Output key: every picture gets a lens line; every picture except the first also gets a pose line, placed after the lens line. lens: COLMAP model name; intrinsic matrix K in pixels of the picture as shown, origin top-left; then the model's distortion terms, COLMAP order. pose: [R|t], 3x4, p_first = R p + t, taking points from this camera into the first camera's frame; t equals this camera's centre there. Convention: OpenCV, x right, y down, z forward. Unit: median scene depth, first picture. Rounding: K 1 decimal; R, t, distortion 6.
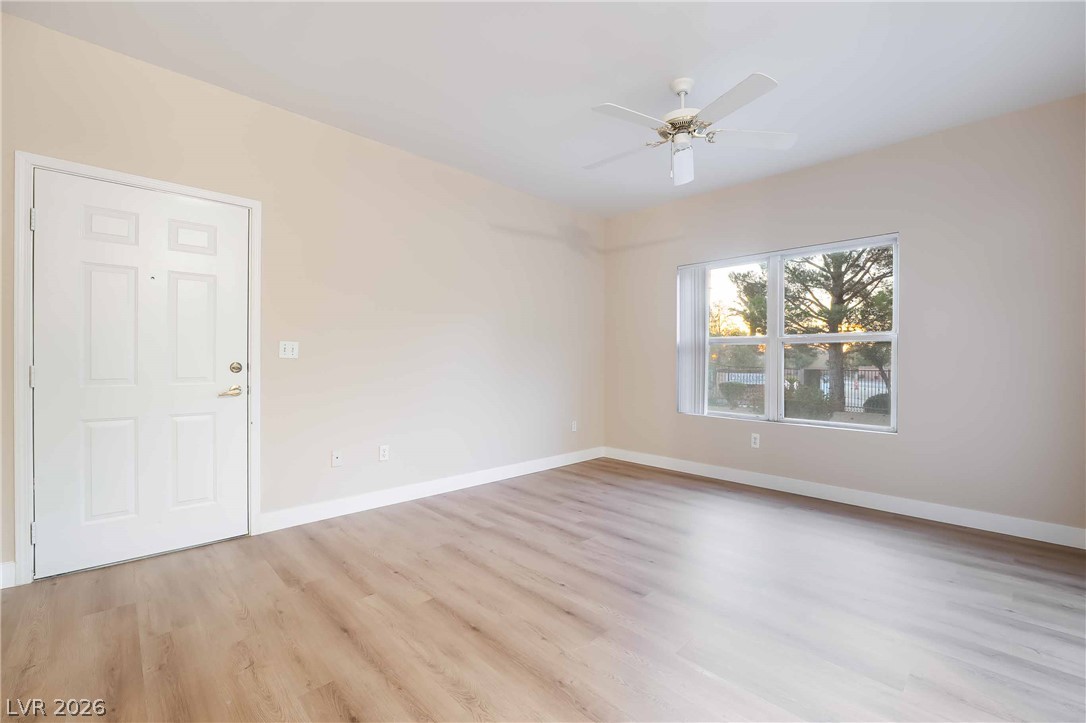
lens RADIAL K [[454.6, 0, 544.4], [0, 454.6, 360.2], [0, 0, 1]] dist [-0.014992, 0.000062]
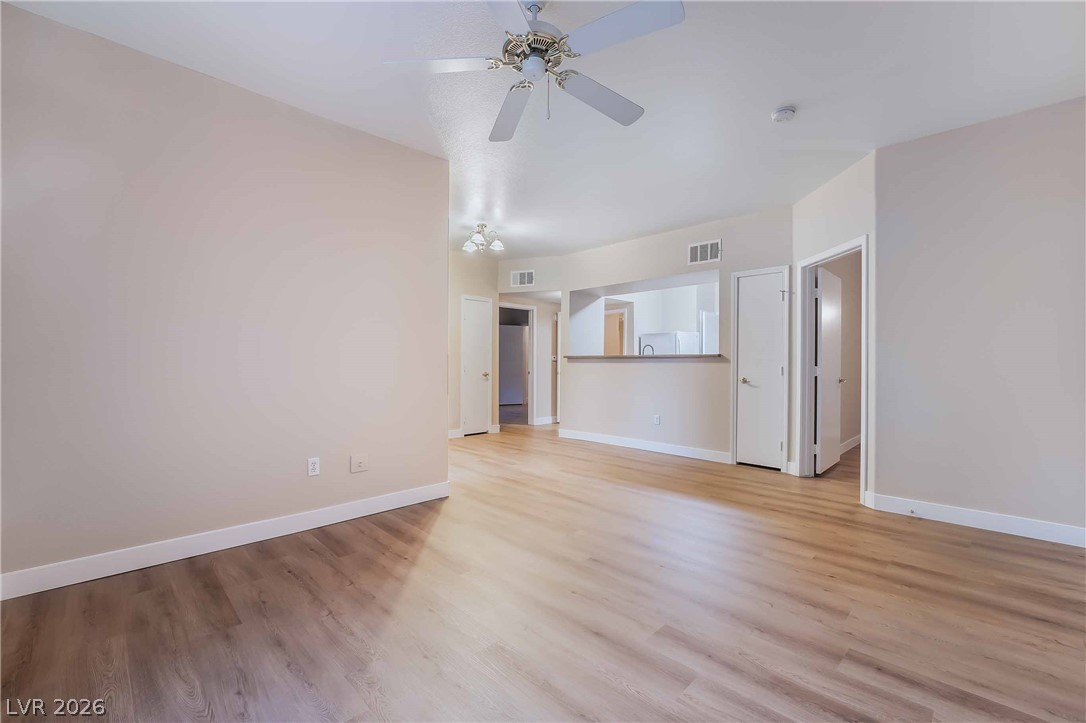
lens RADIAL K [[450.1, 0, 543.9], [0, 450.1, 364.2], [0, 0, 1]] dist [-0.015094, 0.000161]
pose [[-0.999858, -0.008960, -0.014248, 0.271612], [-0.009018, 0.999951, 0.003973, 0.000103], [0.014212, 0.004101, -0.999891, 1.632576]]
